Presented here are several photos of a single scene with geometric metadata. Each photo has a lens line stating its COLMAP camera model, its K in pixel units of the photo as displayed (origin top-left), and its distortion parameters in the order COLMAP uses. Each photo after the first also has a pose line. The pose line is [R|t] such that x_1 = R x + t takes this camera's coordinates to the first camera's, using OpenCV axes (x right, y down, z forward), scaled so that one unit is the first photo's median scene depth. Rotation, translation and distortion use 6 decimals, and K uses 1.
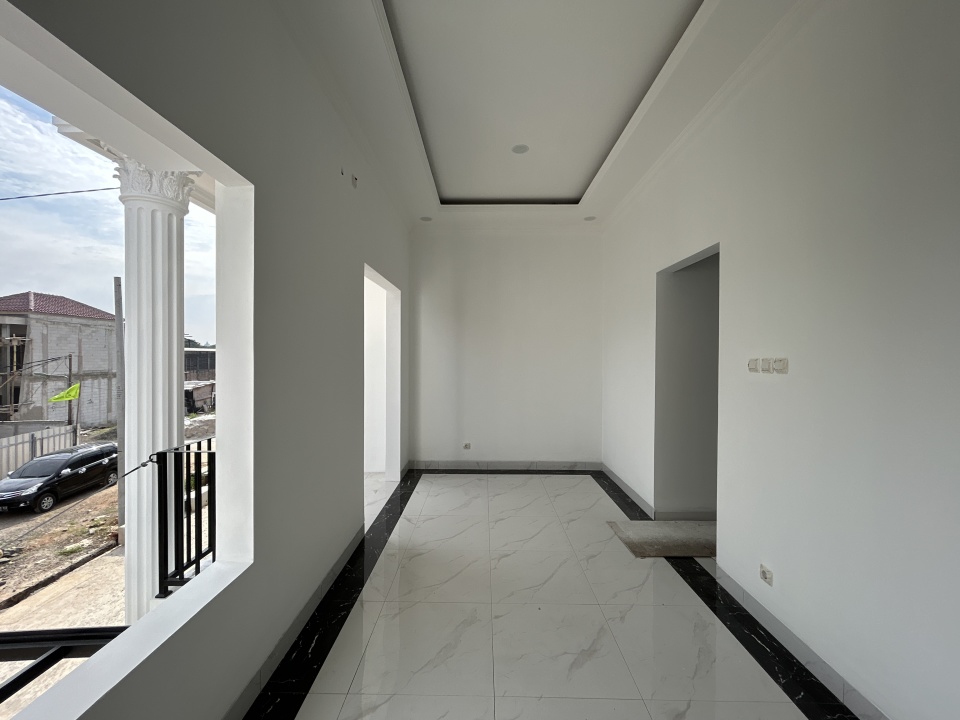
lens RADIAL K [[390.7, 0, 477.9], [0, 390.7, 358.4], [0, 0, 1]] dist [-0.000774, 0.000657]
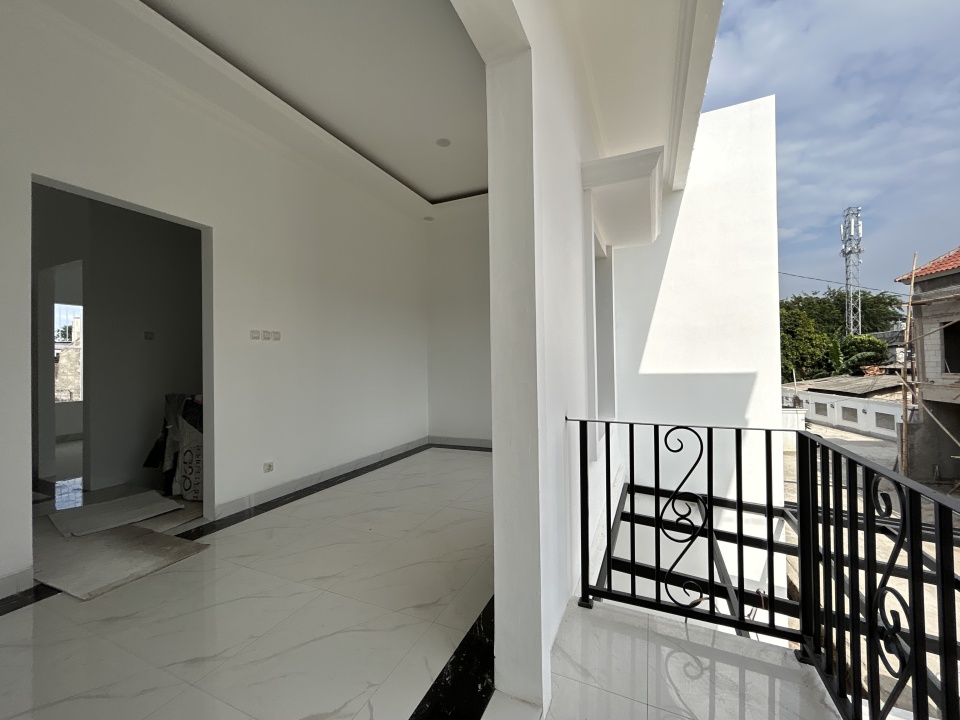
lens RADIAL K [[390.7, 0, 477.9], [0, 390.7, 358.4], [0, 0, 1]] dist [-0.000774, 0.000657]
pose [[-0.917786, 0.013225, 0.396856, -0.659412], [0.012789, 0.999911, -0.003746, 0.125470], [-0.396870, 0.001637, -0.917873, 2.058608]]
